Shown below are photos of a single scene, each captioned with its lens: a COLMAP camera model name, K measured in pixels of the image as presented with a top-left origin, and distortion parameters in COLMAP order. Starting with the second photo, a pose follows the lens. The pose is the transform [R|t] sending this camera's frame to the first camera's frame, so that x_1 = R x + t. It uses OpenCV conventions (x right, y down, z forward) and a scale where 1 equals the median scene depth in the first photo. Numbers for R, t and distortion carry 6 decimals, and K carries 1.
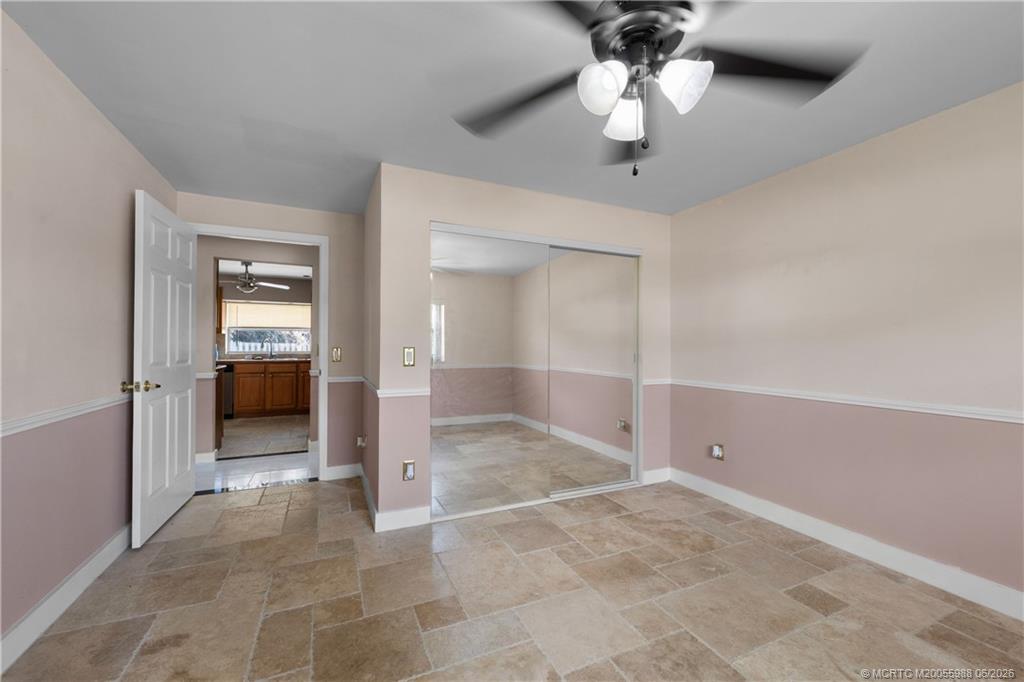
lens RADIAL K [[411.6, 0, 516.0], [0, 411.6, 340.1], [0, 0, 1]] dist [0.000326, -0.000080]
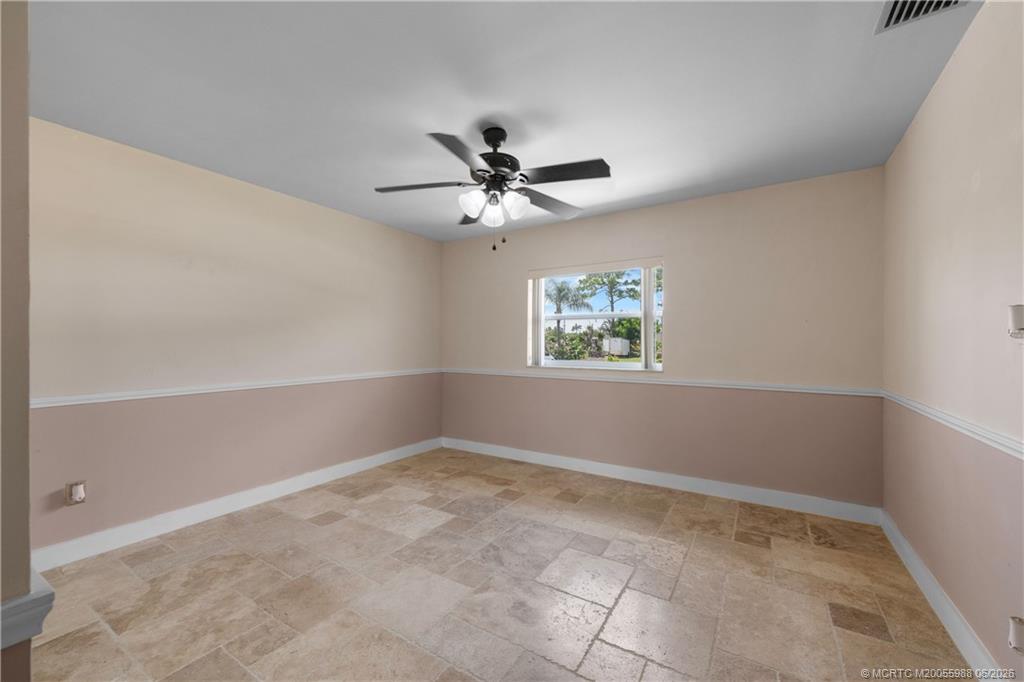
lens RADIAL K [[406.7, 0, 512.0], [0, 406.7, 341.0], [0, 0, 1]] dist [-0.001242, -0.000022]
pose [[-0.547298, -0.004331, 0.836927, -0.702041], [-0.015218, 0.999873, -0.004777, 0.003828], [-0.836799, -0.015351, -0.547294, 1.073939]]
